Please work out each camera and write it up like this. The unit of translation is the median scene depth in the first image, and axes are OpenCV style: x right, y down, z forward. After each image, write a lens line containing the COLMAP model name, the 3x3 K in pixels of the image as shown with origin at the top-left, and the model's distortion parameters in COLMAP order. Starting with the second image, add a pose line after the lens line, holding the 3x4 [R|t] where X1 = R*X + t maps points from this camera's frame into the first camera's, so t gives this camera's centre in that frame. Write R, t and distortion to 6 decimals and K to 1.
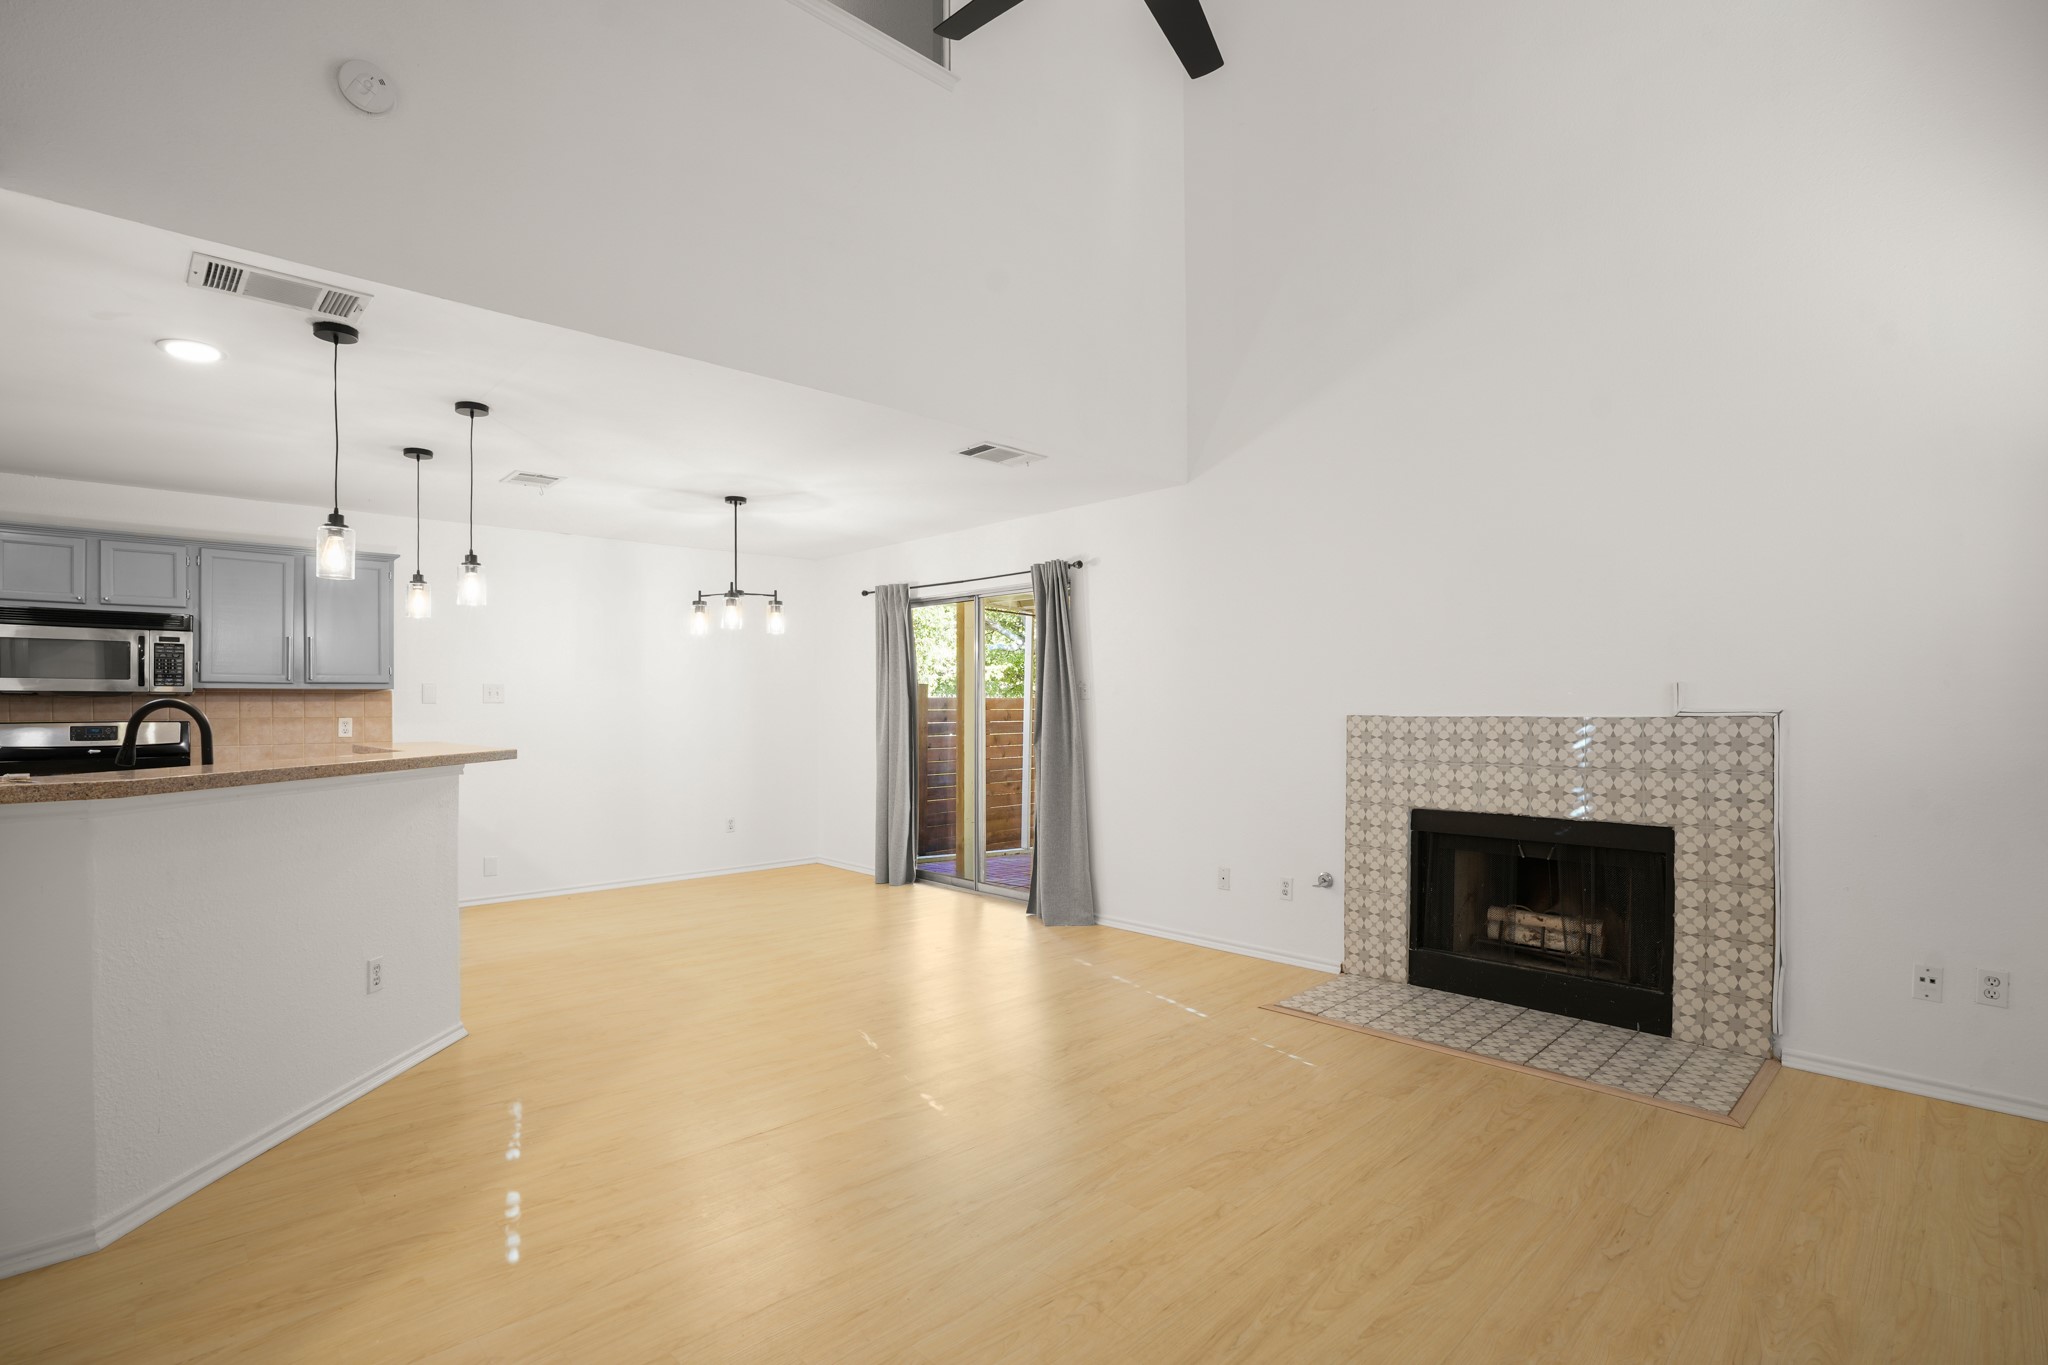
lens RADIAL K [[949.9, 0, 1034.7], [0, 949.9, 689.6], [0, 0, 1]] dist [-0.072333, 0.024057]
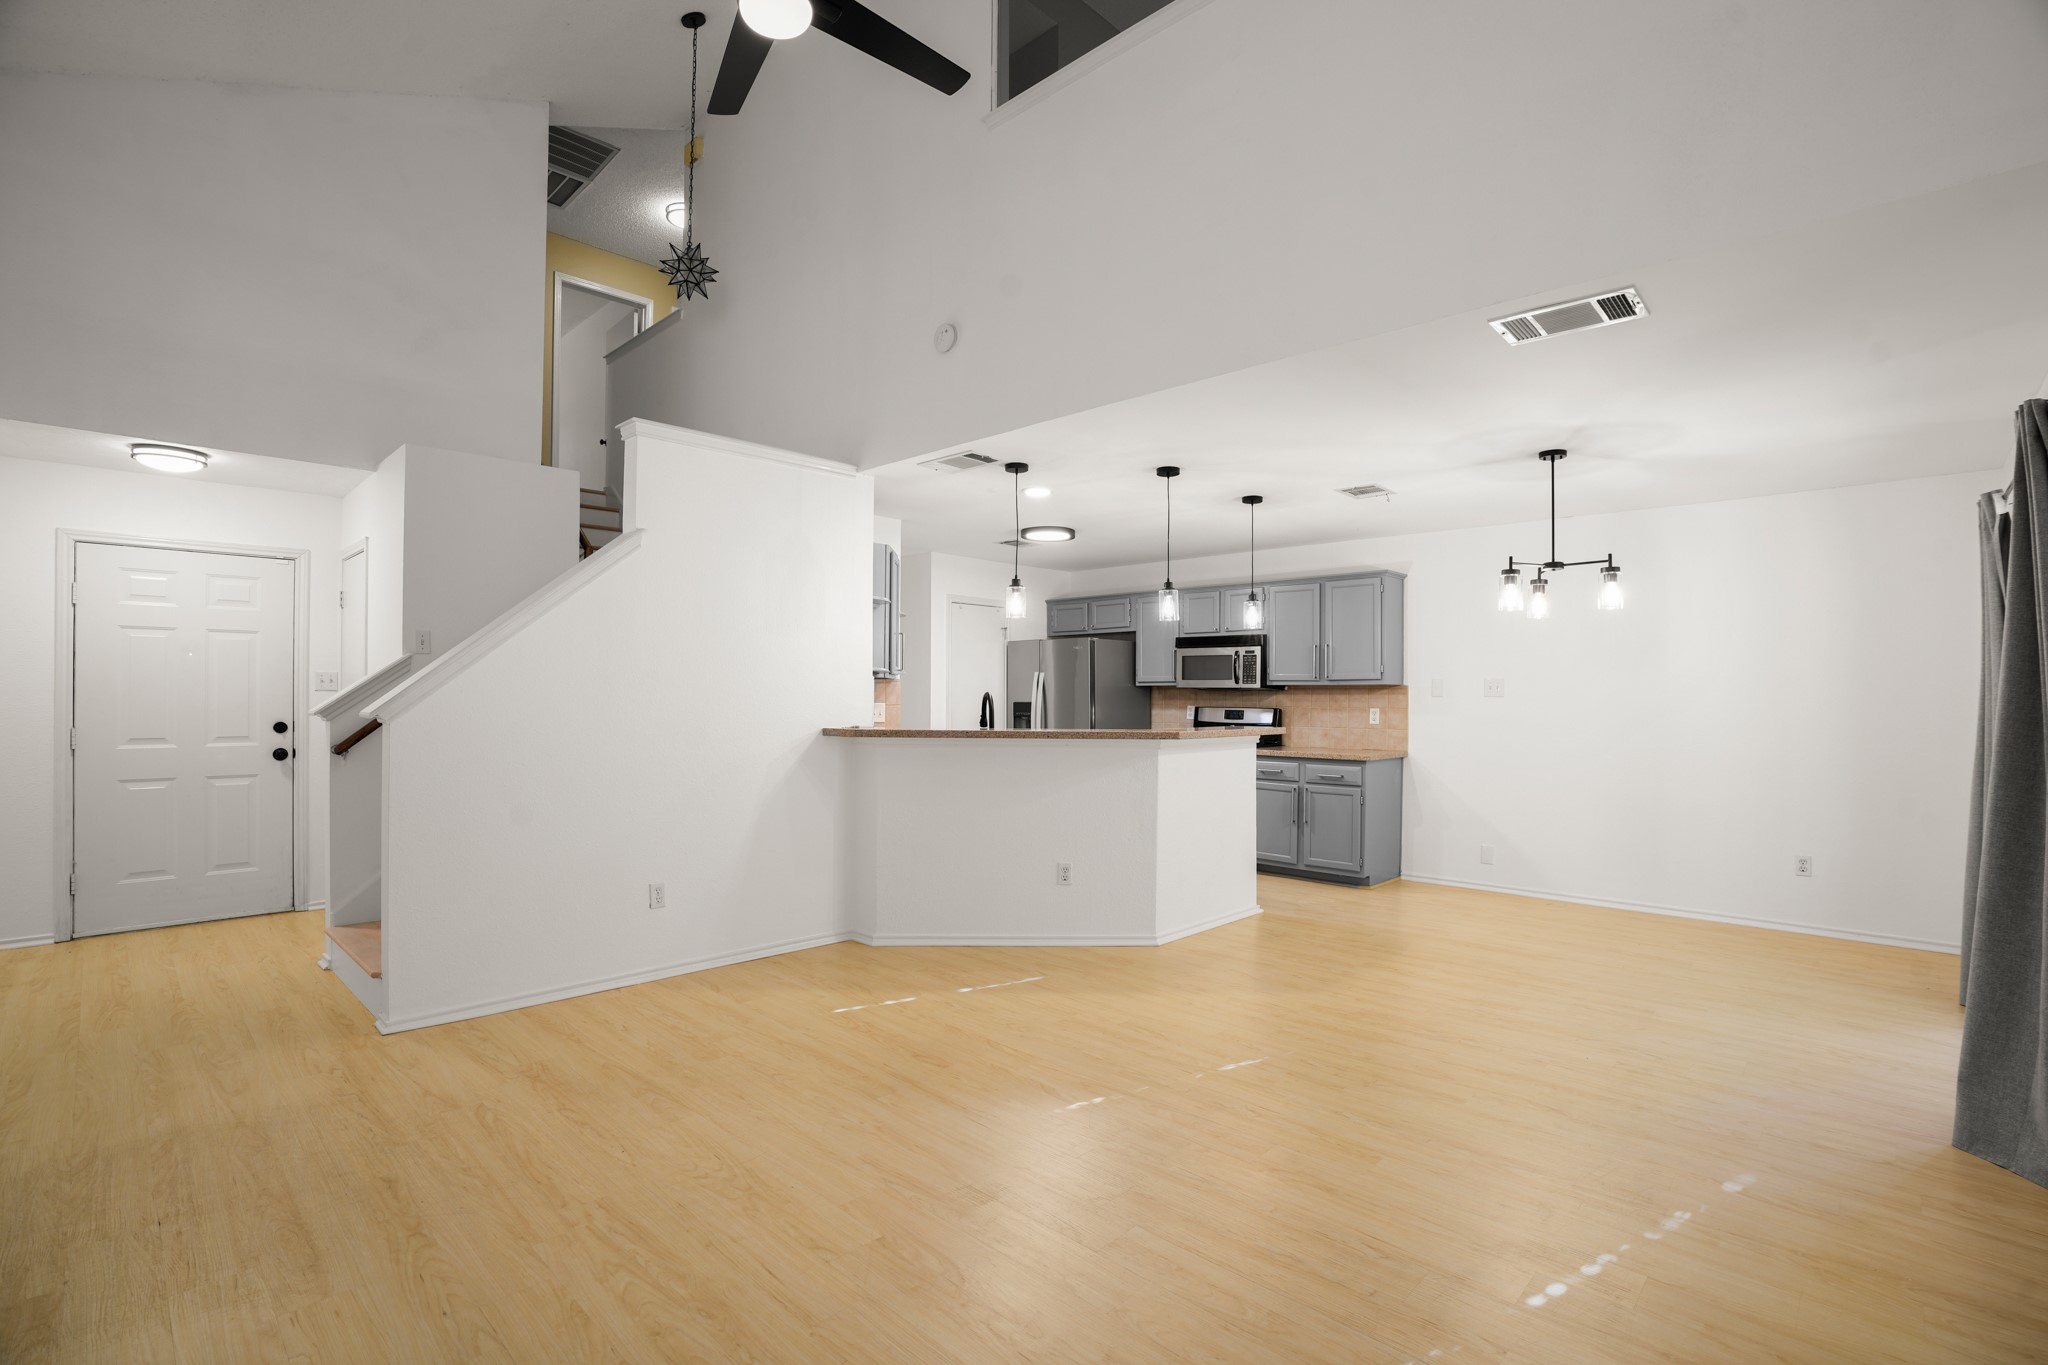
lens RADIAL K [[949.9, 0, 1034.7], [0, 949.9, 689.6], [0, 0, 1]] dist [-0.072333, 0.024057]
pose [[0.037249, -0.002478, -0.999303, 0.577270], [0.007624, 0.999969, -0.002196, 0.006277], [0.999277, -0.007537, 0.037267, 0.607276]]
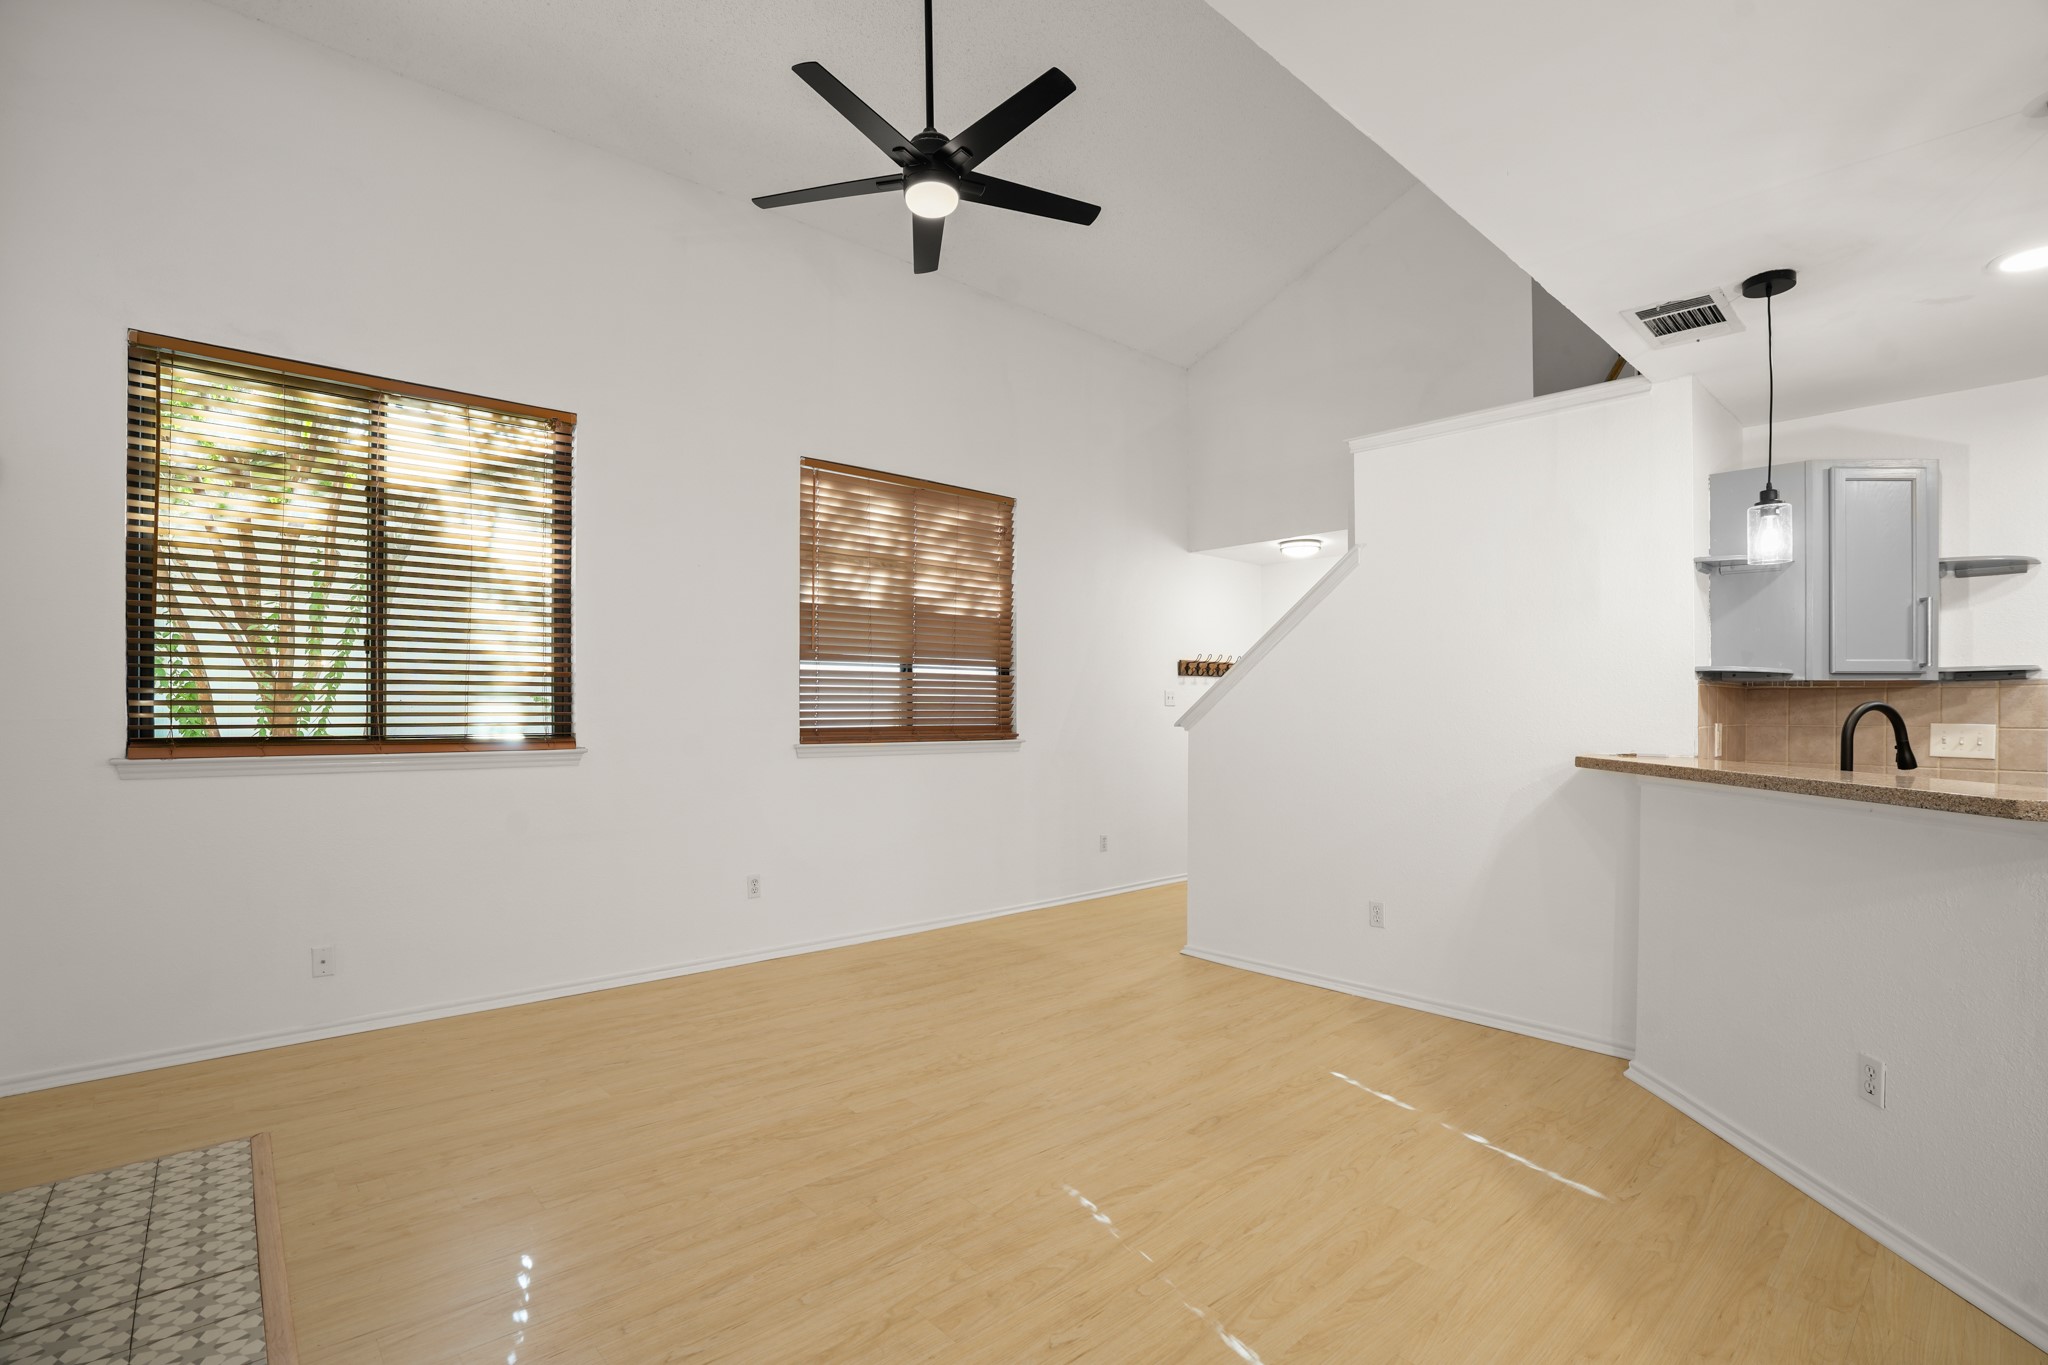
lens RADIAL K [[970.1, 0, 1025.8], [0, 970.1, 705.5], [0, 0, 1]] dist [-0.074752, 0.026265]
pose [[-0.998920, -0.000125, 0.046468, -0.058352], [-0.000800, 0.999894, -0.014514, 0.017140], [-0.046461, -0.014536, -0.998814, 1.202930]]
